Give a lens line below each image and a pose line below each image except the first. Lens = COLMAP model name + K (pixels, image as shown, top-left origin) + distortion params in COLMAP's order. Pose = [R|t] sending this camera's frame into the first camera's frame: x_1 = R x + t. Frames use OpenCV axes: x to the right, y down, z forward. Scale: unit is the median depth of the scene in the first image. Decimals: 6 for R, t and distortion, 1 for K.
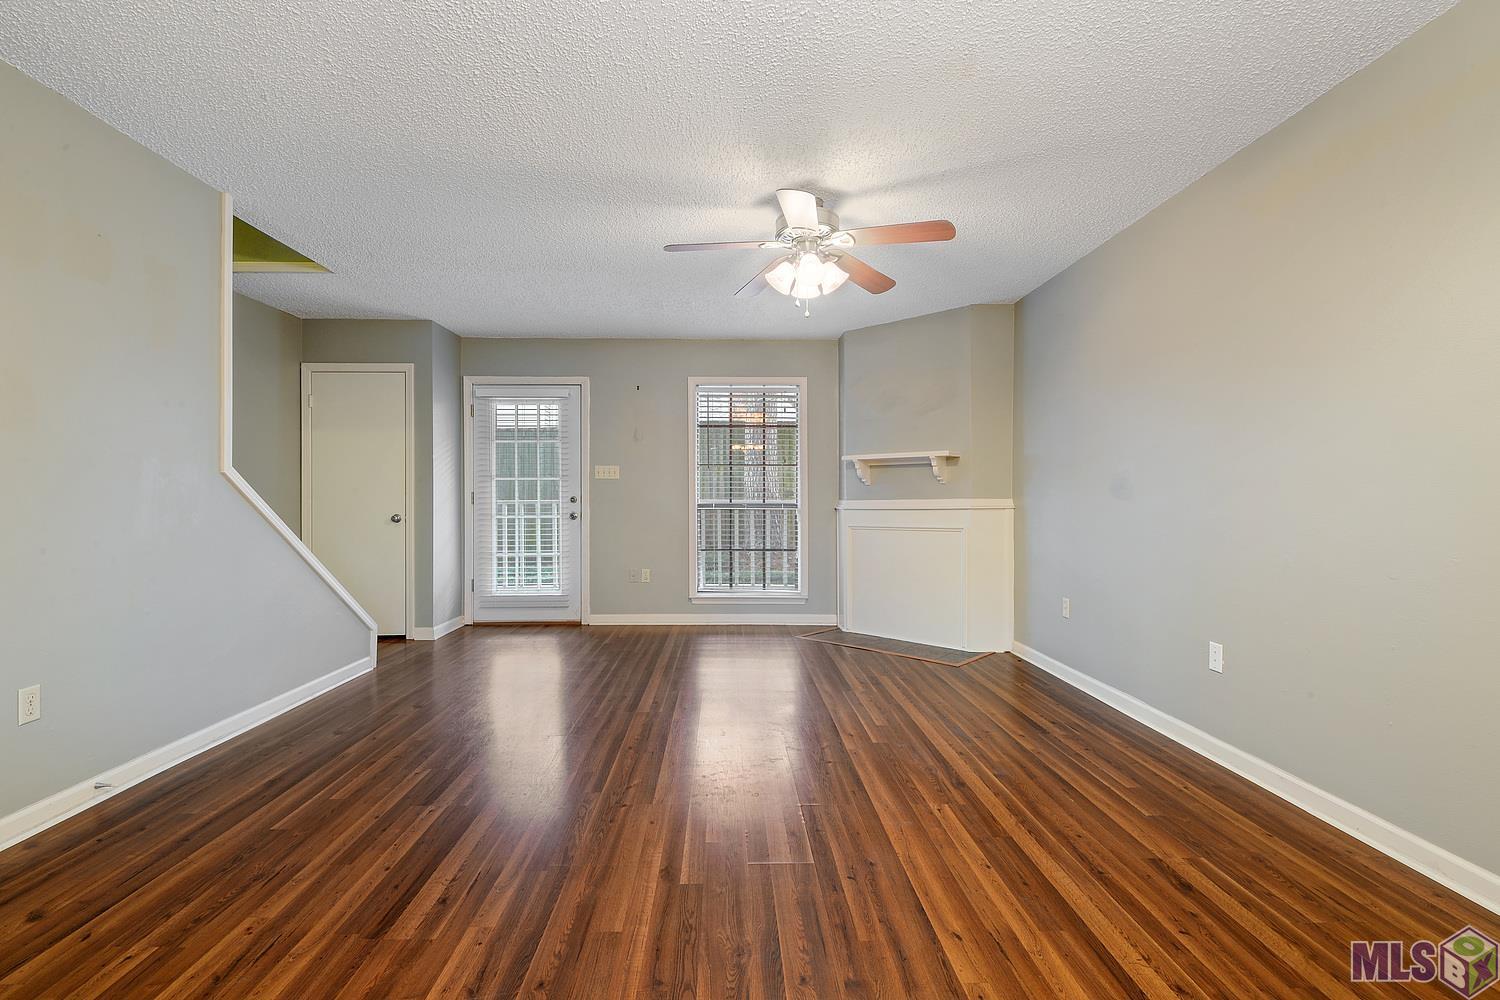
lens RADIAL K [[664.7, 0, 751.3], [0, 664.7, 496.3], [0, 0, 1]] dist [0.001468, 0.000019]
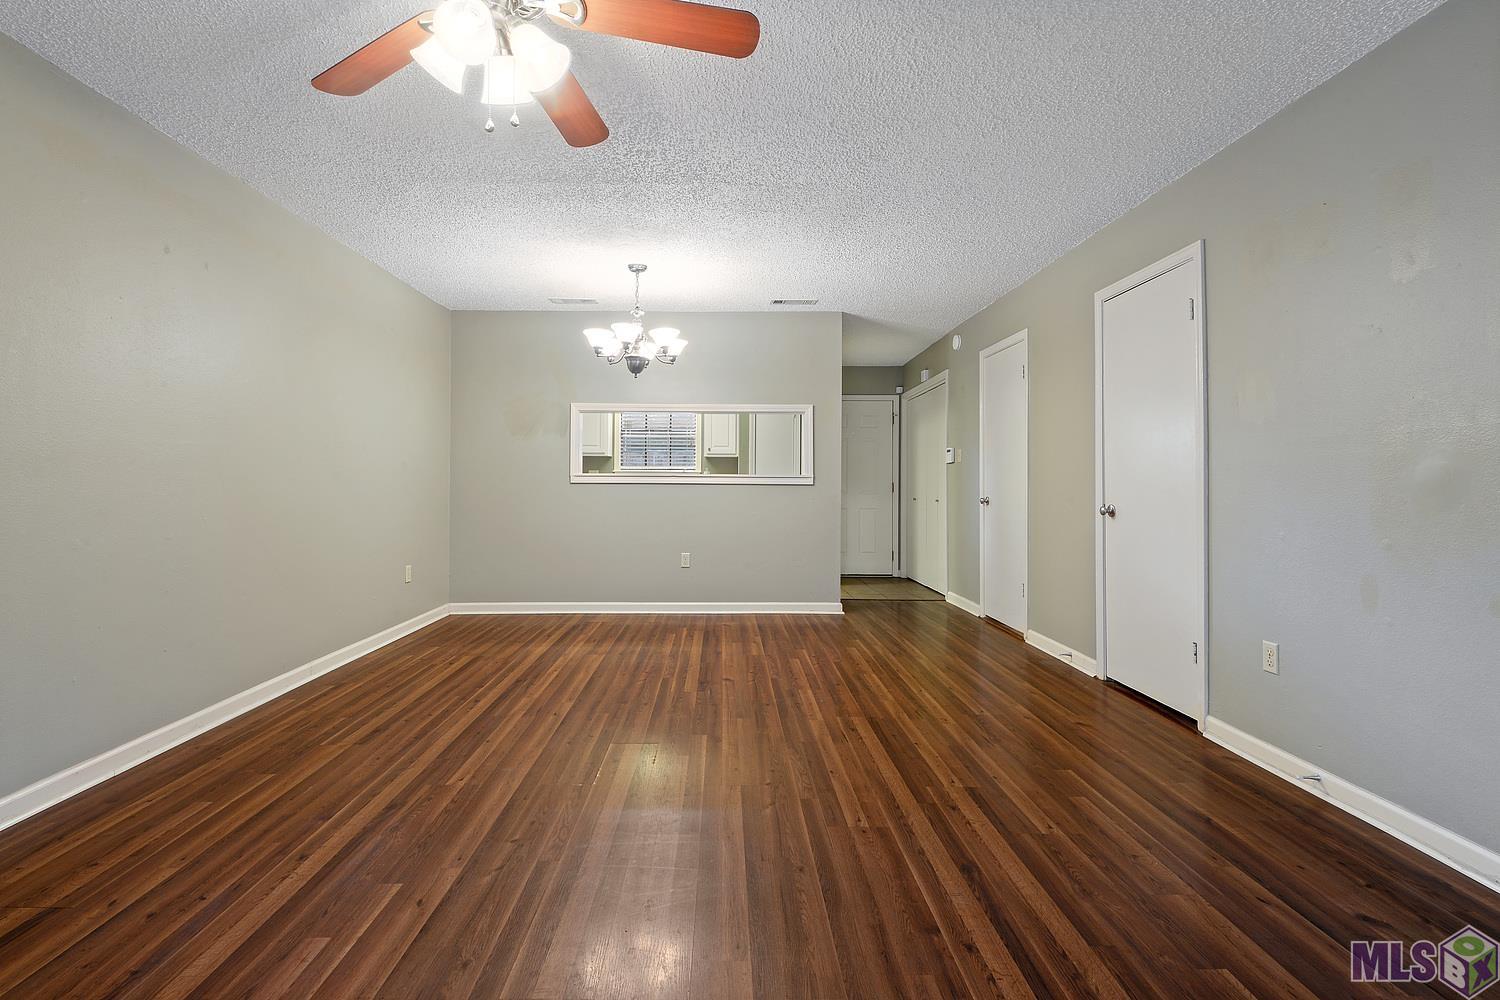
lens RADIAL K [[664.7, 0, 746.6], [0, 664.7, 491.1], [0, 0, 1]] dist [0.001468, 0.000019]
pose [[-0.999993, -0.002381, 0.003013, -0.189060], [-0.002342, 0.999913, 0.012954, 0.010564], [-0.003043, 0.012947, -0.999912, 2.356004]]
